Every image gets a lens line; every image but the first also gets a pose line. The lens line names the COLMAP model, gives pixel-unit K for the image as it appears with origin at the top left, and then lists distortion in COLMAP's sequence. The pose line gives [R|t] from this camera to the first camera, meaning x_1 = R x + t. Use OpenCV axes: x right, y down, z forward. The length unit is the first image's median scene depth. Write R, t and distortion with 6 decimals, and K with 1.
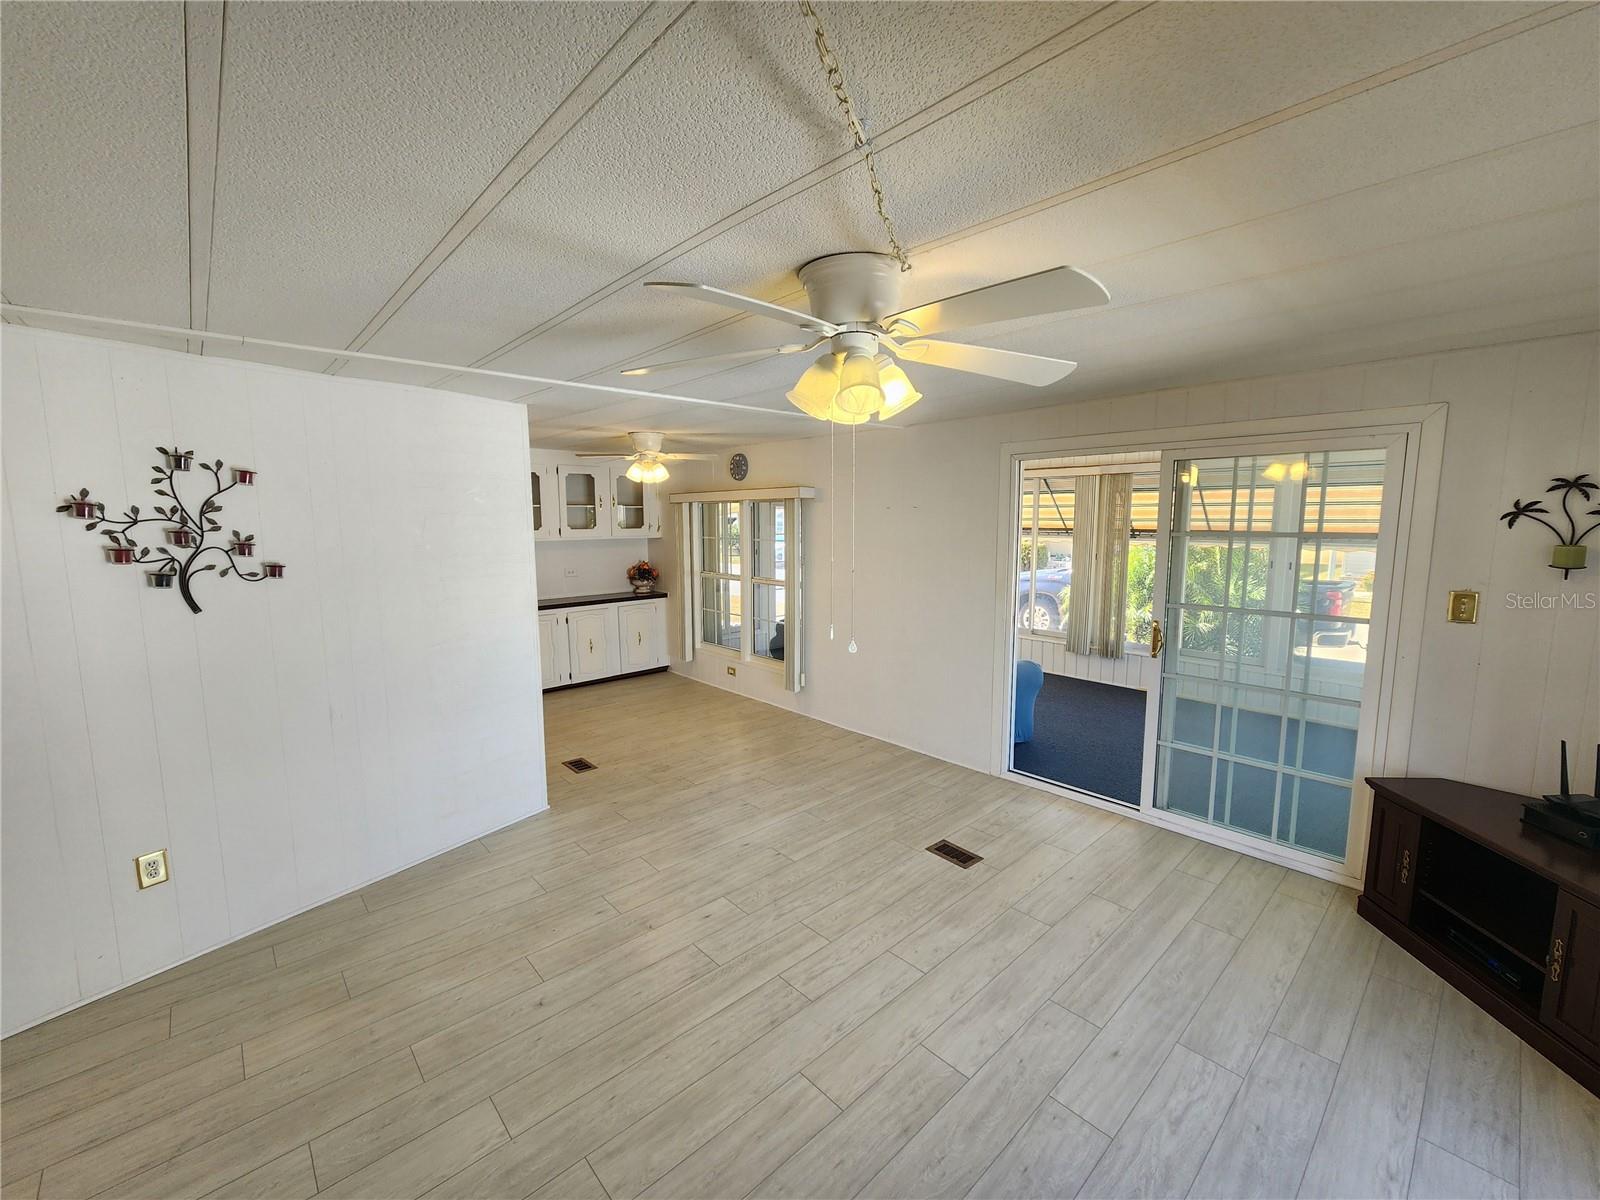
lens RADIAL K [[657.8, 0, 806.3], [0, 657.8, 598.7], [0, 0, 1]] dist [-0.001414, 0.001351]
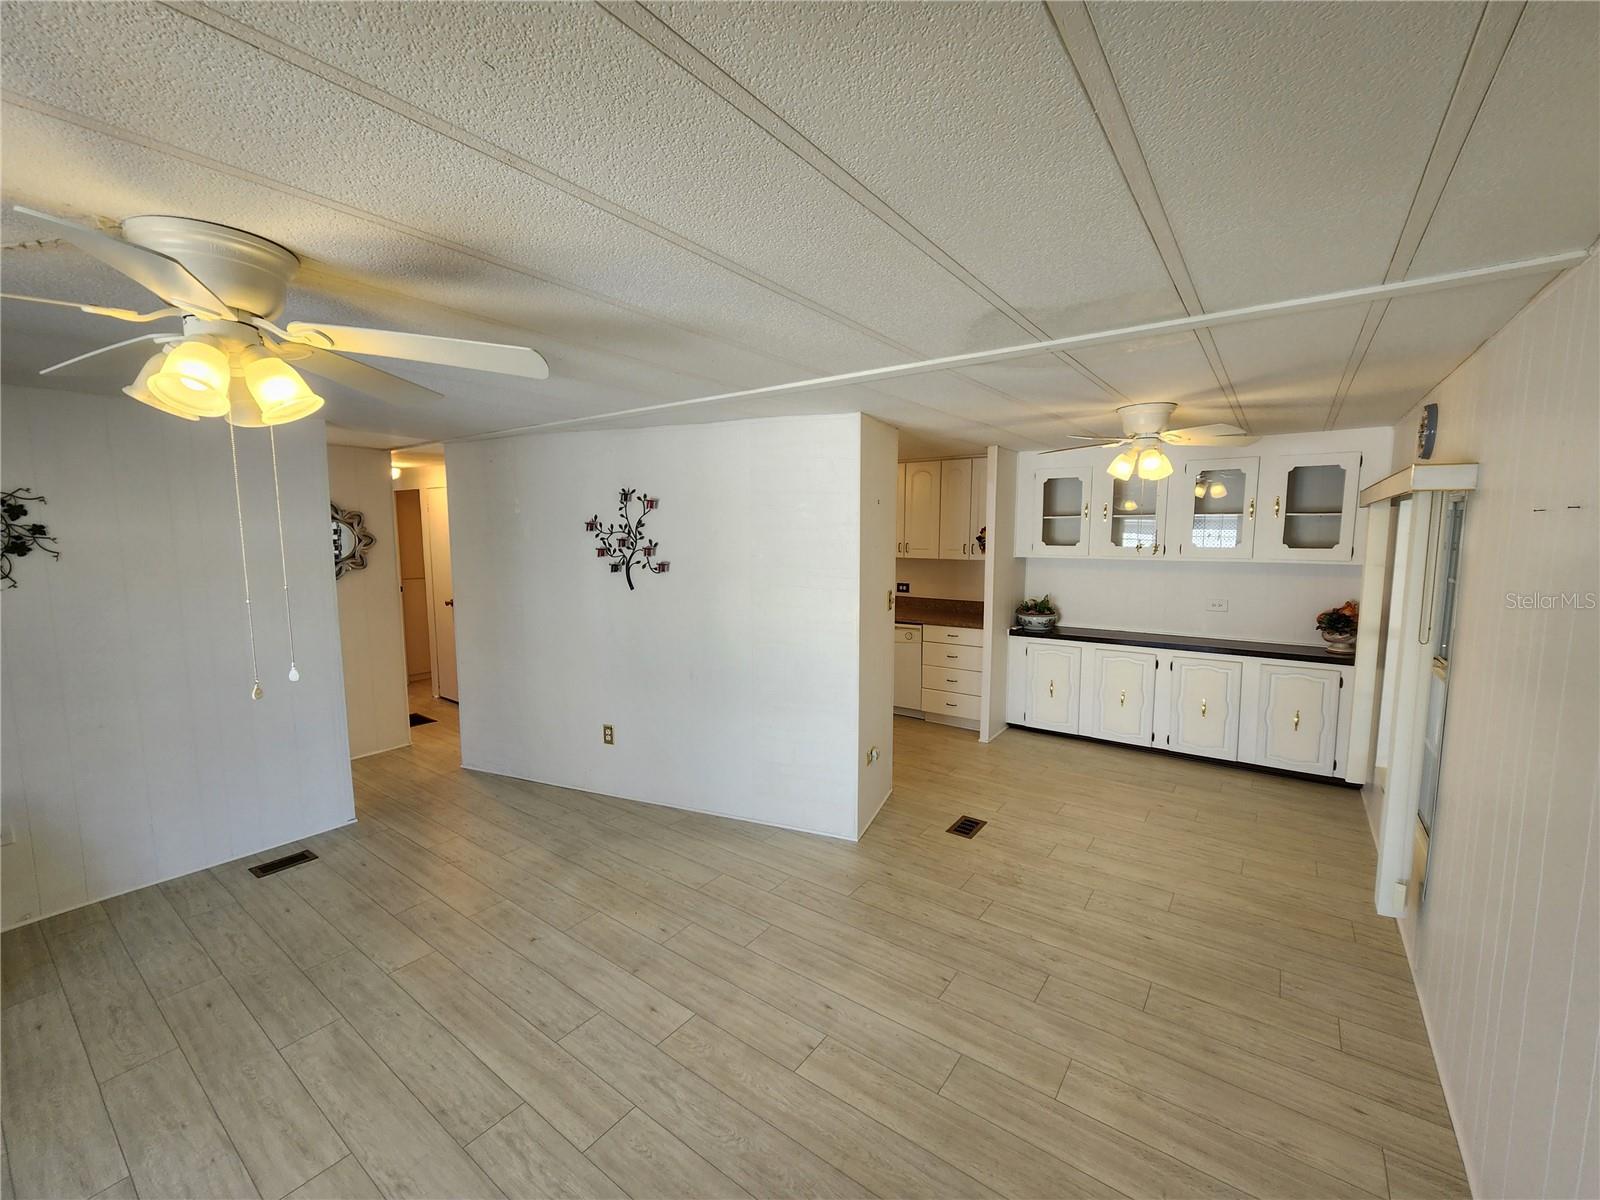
lens RADIAL K [[657.8, 0, 806.3], [0, 657.8, 598.7], [0, 0, 1]] dist [-0.001414, 0.001351]
pose [[0.193491, 0.107174, -0.975231, 0.627776], [-0.122041, 0.988924, 0.084465, -0.124484], [0.973482, 0.102675, 0.204428, 0.935238]]
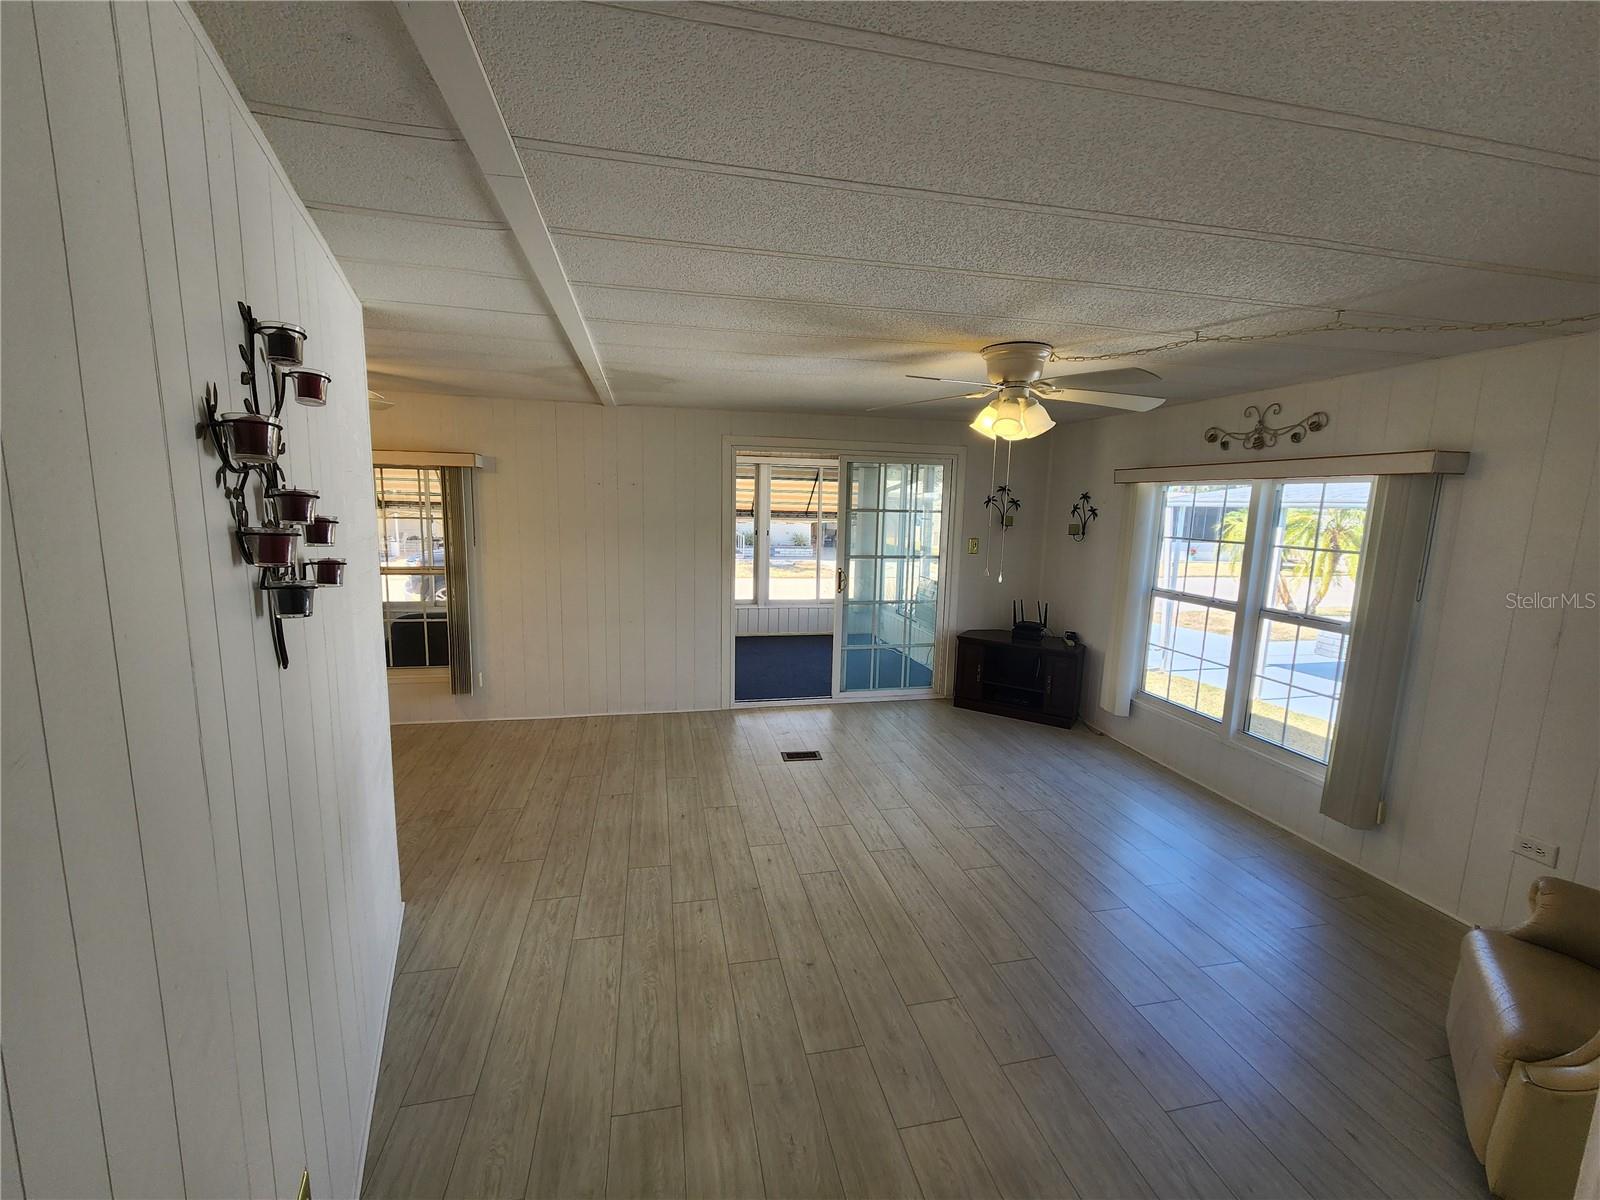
lens RADIAL K [[657.5, 0, 803.3], [0, 657.5, 601.3], [0, 0, 1]] dist [0.000198, -0.000089]
pose [[0.500861, -0.113147, 0.858100, -0.979525], [0.081948, 0.993164, 0.083125, -0.028129], [-0.861640, 0.028686, 0.506709, 0.374065]]
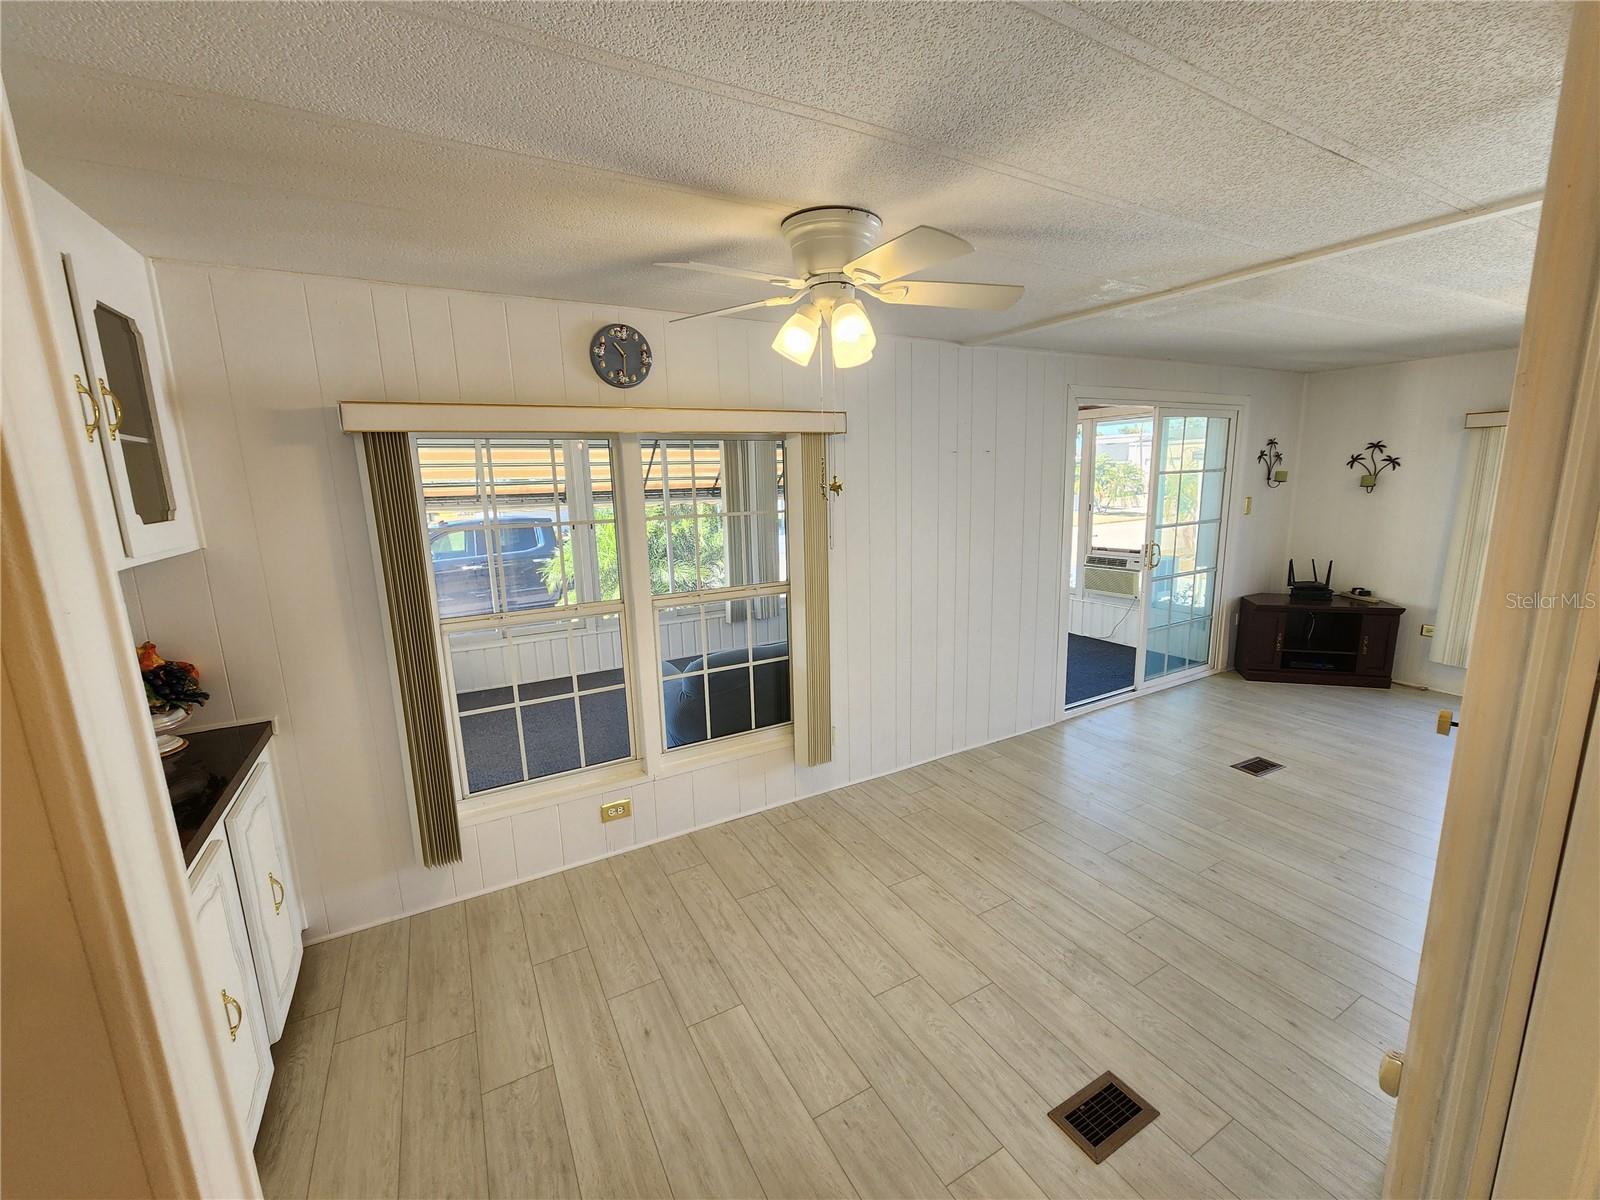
lens RADIAL K [[657.8, 0, 806.3], [0, 657.8, 598.7], [0, 0, 1]] dist [-0.001414, 0.001351]
pose [[0.231443, -0.183100, 0.955462, -1.077131], [0.147800, 0.977346, 0.151492, -0.184997], [-0.961556, 0.106156, 0.253262, 1.616788]]
